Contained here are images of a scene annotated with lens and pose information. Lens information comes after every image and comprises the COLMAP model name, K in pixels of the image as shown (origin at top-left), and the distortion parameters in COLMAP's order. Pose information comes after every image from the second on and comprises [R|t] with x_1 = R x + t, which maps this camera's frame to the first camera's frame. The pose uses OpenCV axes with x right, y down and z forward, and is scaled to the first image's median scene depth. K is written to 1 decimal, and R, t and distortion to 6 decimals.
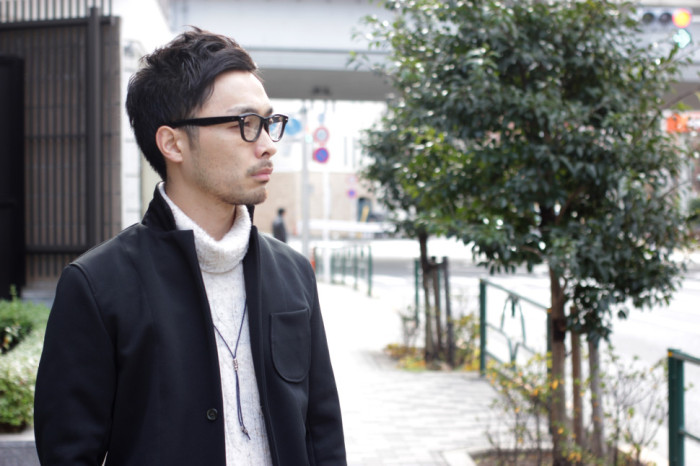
lens RADIAL K [[1610.6, 0, 350.3], [0, 1610.6, 232.1], [0, 0, 1]] dist [-0.125174, 0.000000]
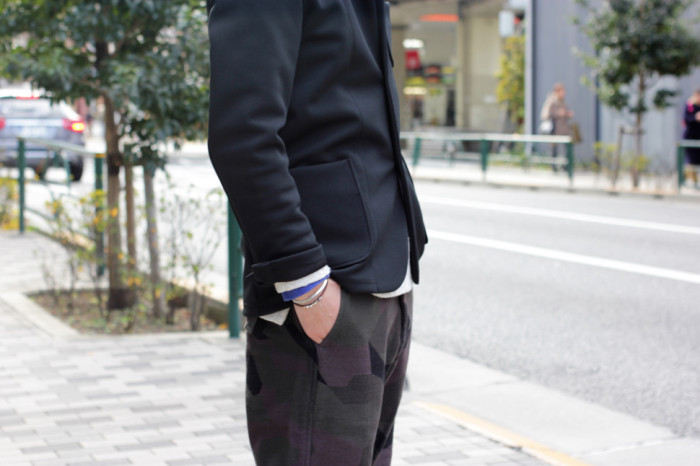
lens RADIAL K [[1610.6, 0, 348.7], [0, 1610.6, 232.3], [0, 0, 1]] dist [-0.125174, 0.000000]
pose [[0.953250, -0.015341, 0.301794, -0.039397], [-0.002089, 0.998352, 0.057347, 0.045576], [-0.302177, -0.055297, 0.951647, -0.030993]]
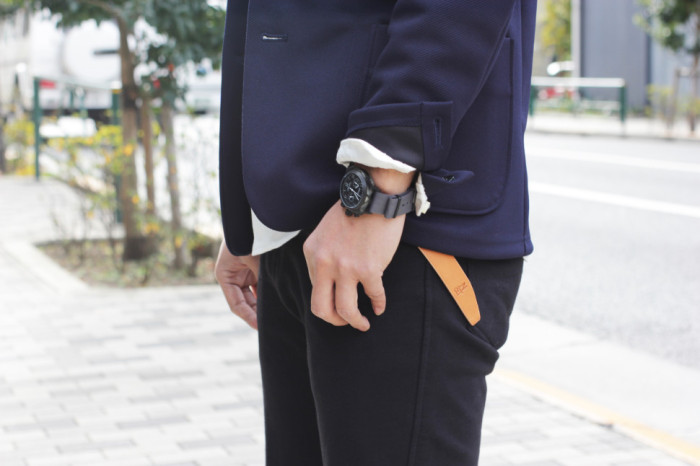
lens RADIAL K [[1610.6, 0, 350.6], [0, 1610.6, 232.1], [0, 0, 1]] dist [-0.125174, 0.000000]
pose [[0.959786, -0.027043, 0.279426, -0.007033], [0.003262, 0.996357, 0.085223, 0.060997], [-0.280712, -0.080884, 0.956378, 0.085178]]
